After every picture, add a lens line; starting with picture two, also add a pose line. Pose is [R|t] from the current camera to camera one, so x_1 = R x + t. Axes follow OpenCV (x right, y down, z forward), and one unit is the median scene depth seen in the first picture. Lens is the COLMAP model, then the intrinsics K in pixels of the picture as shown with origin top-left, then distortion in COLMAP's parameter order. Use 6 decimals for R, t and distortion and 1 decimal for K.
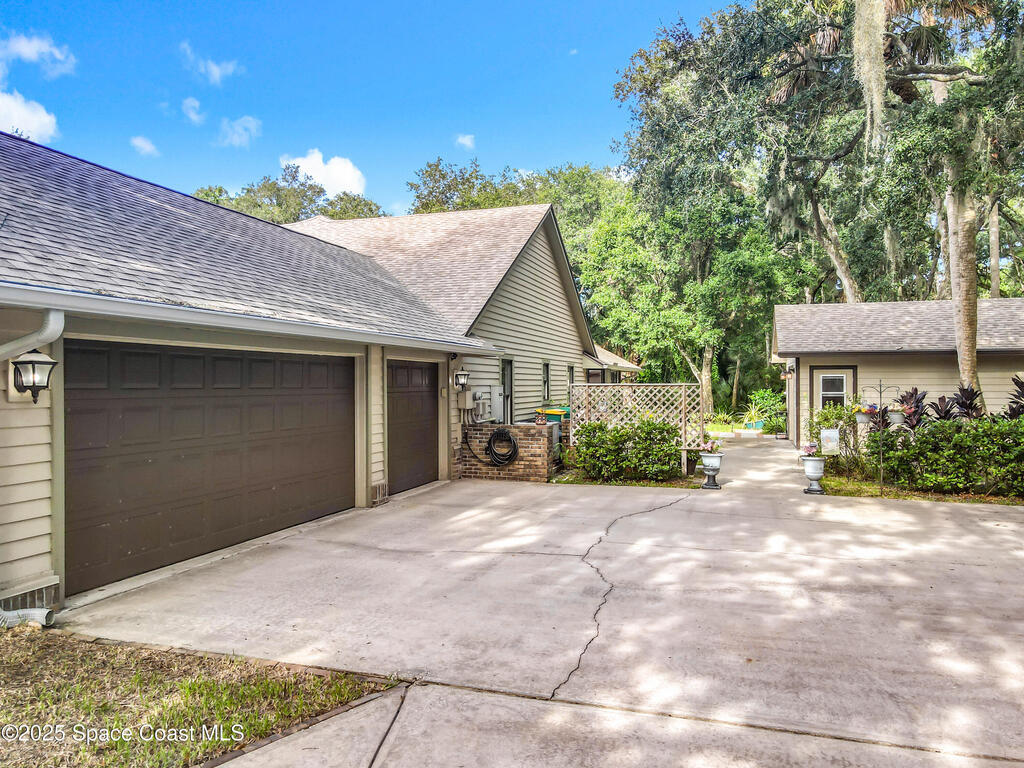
lens RADIAL K [[771.1, 0, 505.7], [0, 771.1, 383.6], [0, 0, 1]] dist [0.016564, -0.006418]
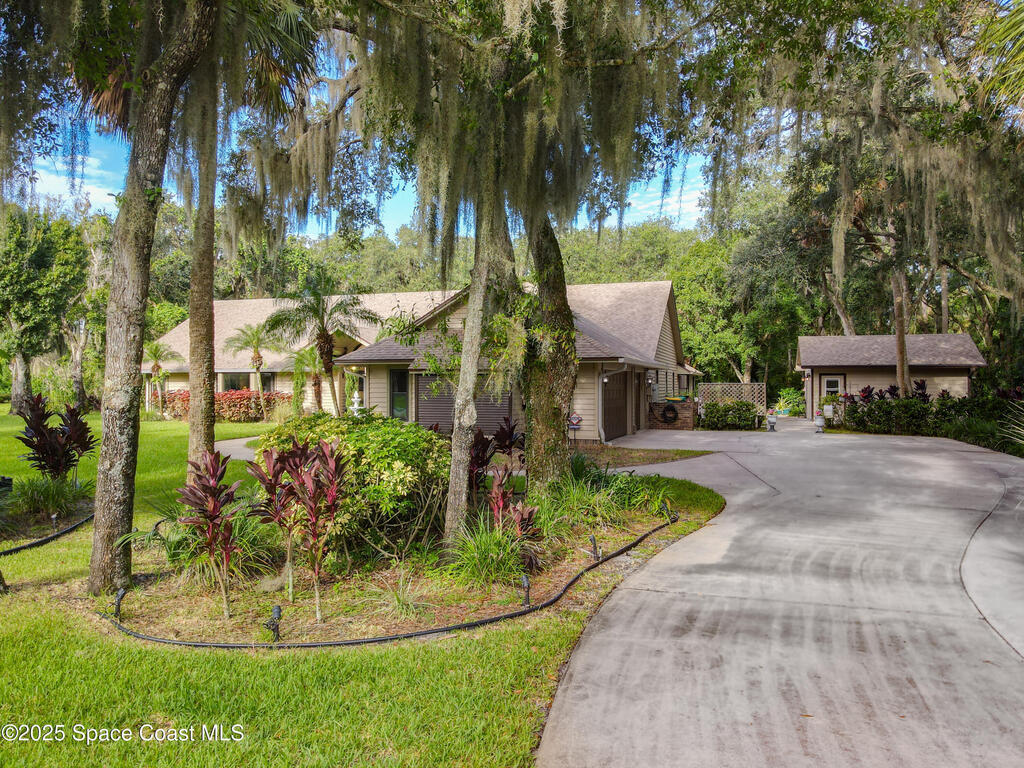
lens RADIAL K [[771.1, 0, 517.8], [0, 771.1, 384.7], [0, 0, 1]] dist [0.016564, -0.006418]
pose [[0.999998, 0.001778, -0.001268, -0.235322], [-0.001779, 0.999998, -0.000509, 0.003908], [0.001267, 0.000511, 0.999999, -0.615968]]
